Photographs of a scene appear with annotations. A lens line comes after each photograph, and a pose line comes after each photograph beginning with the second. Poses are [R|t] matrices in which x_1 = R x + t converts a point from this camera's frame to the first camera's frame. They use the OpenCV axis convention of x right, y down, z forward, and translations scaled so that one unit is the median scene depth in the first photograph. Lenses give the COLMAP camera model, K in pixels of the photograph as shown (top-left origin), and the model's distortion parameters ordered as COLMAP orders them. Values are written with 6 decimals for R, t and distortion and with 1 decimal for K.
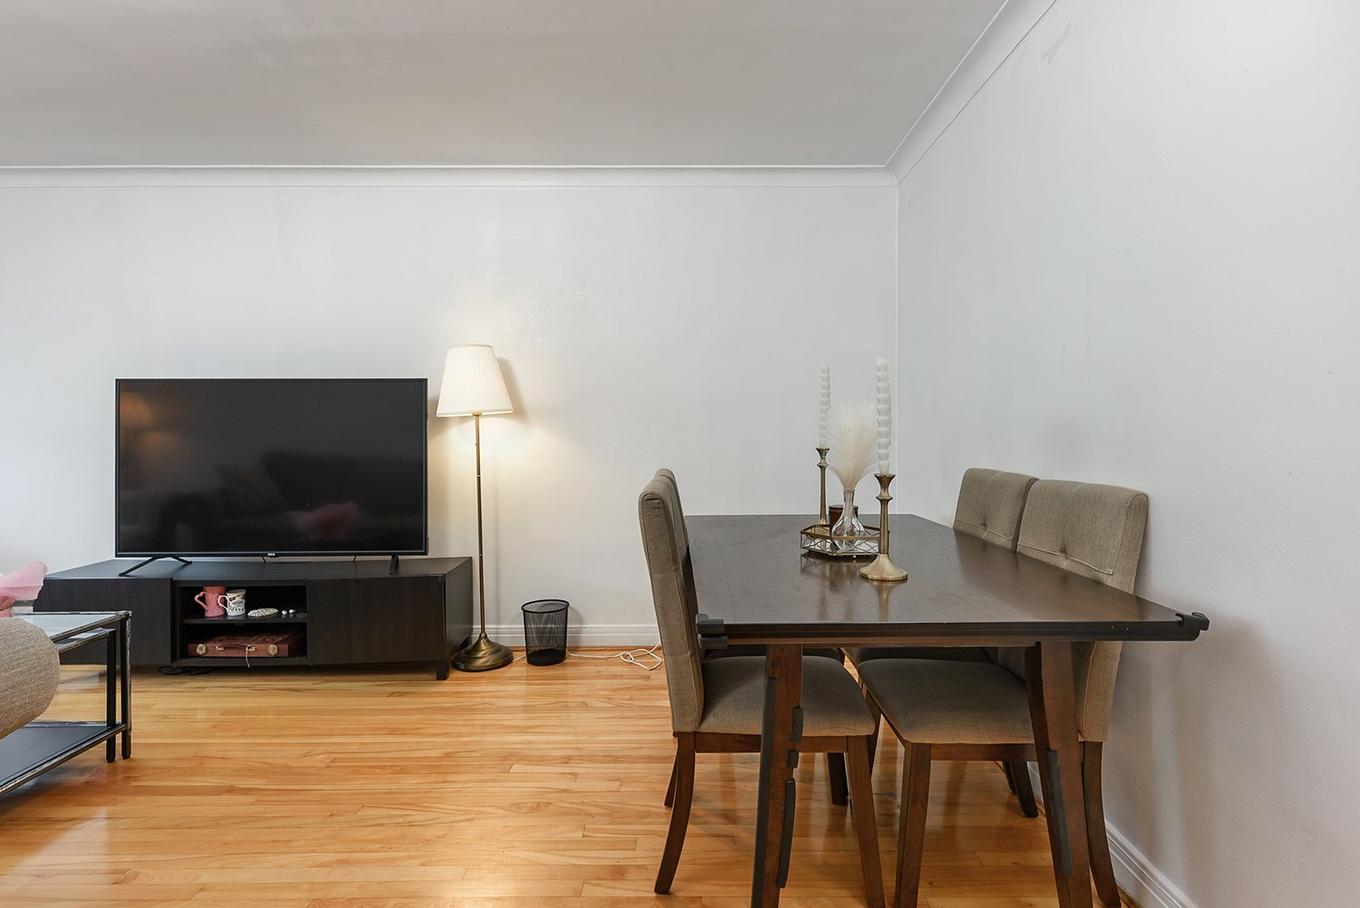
lens RADIAL K [[659.9, 0, 683.0], [0, 659.9, 429.8], [0, 0, 1]] dist [0.002945, -0.000297]
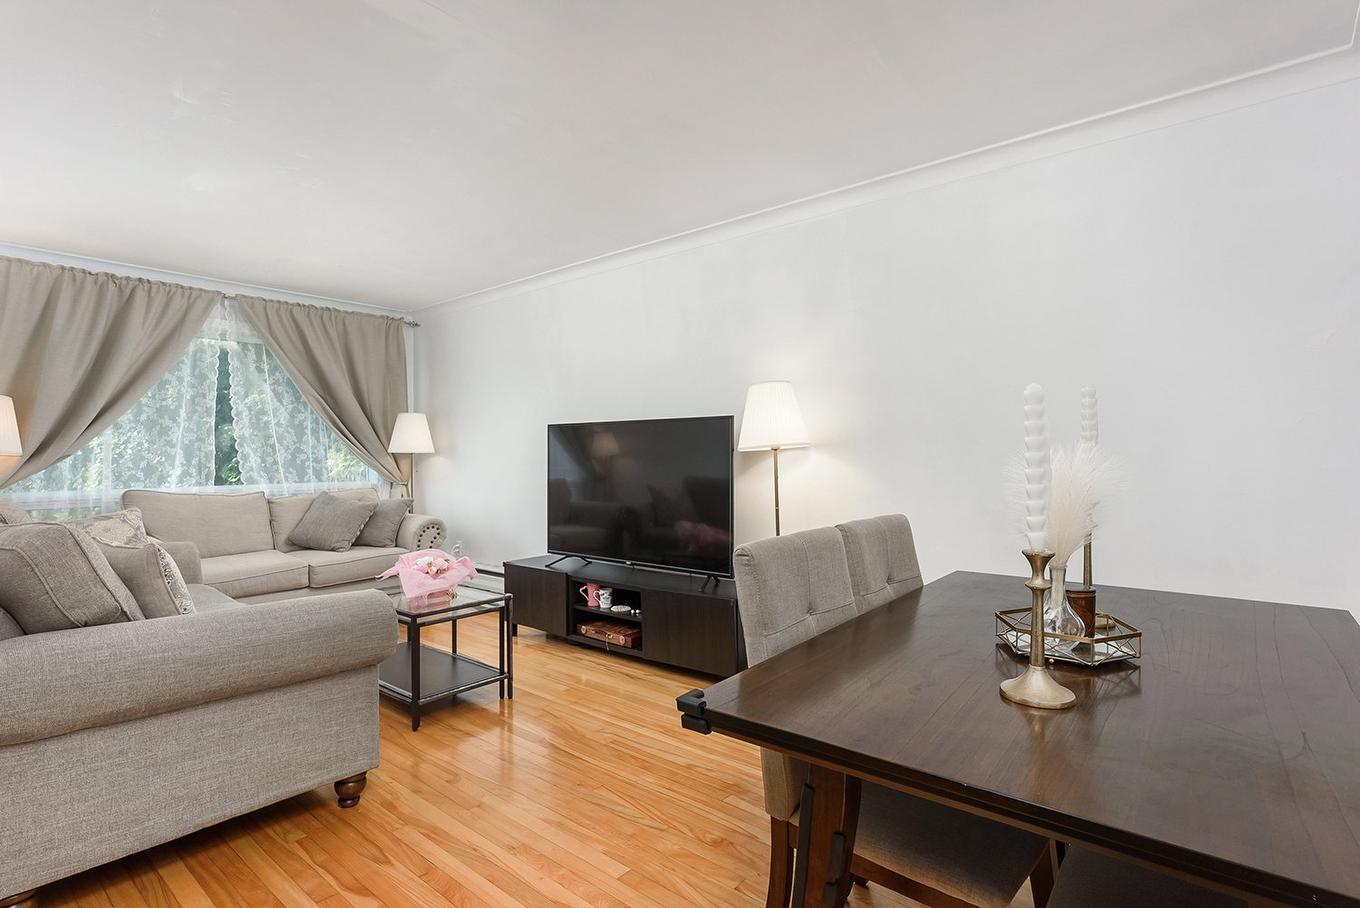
lens RADIAL K [[659.9, 0, 676.9], [0, 659.9, 457.8], [0, 0, 1]] dist [0.002945, -0.000297]
pose [[0.759589, 0.004274, -0.650390, 0.263452], [0.003440, 0.999938, 0.010589, -0.022570], [0.650394, -0.010281, 0.759527, 0.128677]]
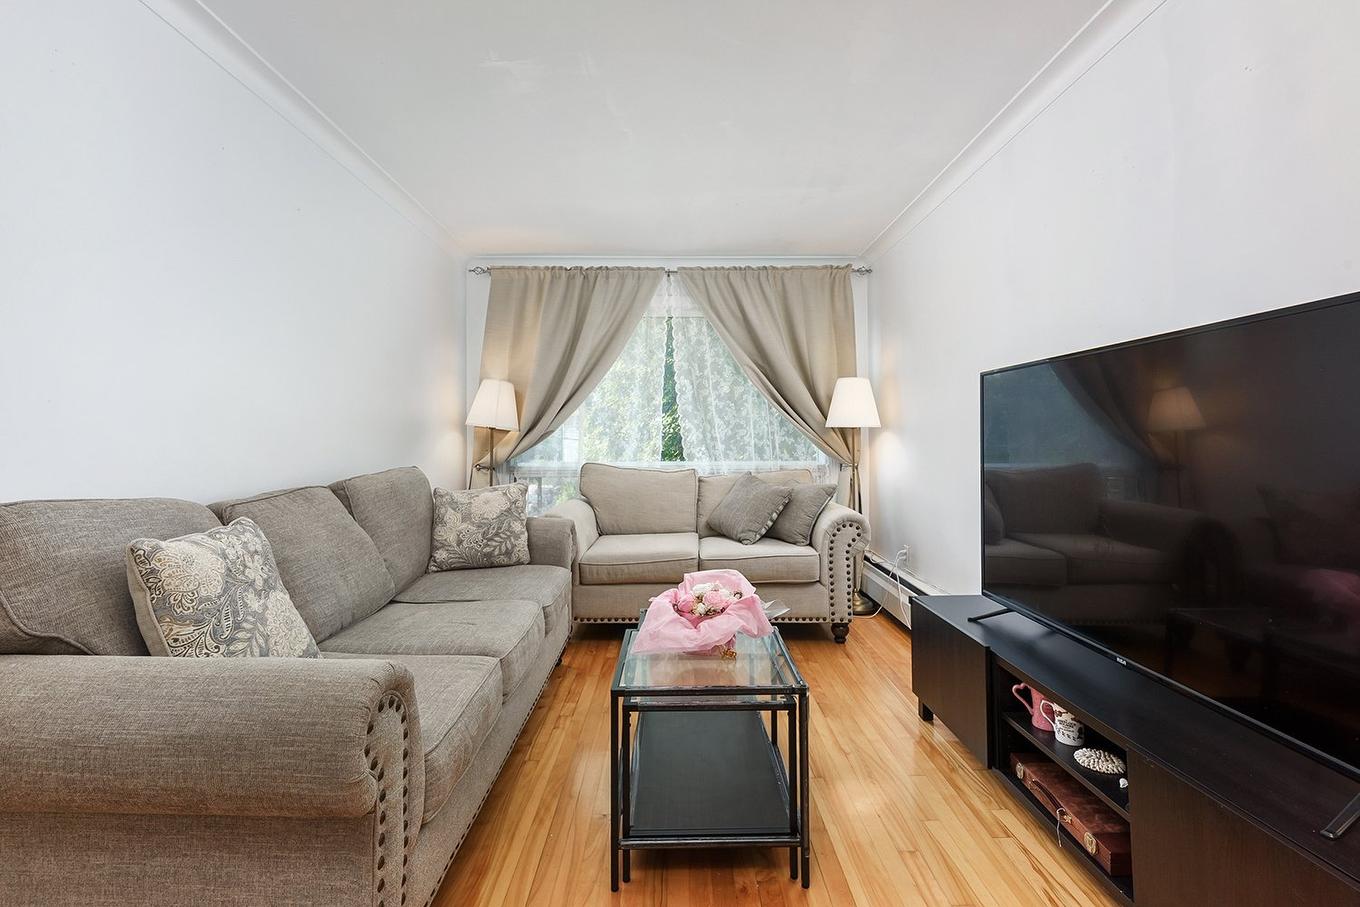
lens RADIAL K [[619.7, 0, 699.9], [0, 619.7, 425.1], [0, 0, 1]] dist [-0.002027, -0.000468]
pose [[0.023238, -0.018734, -0.999554, -0.117904], [0.005966, 0.999809, -0.018601, -0.001110], [0.999712, -0.005531, 0.023346, 0.673199]]
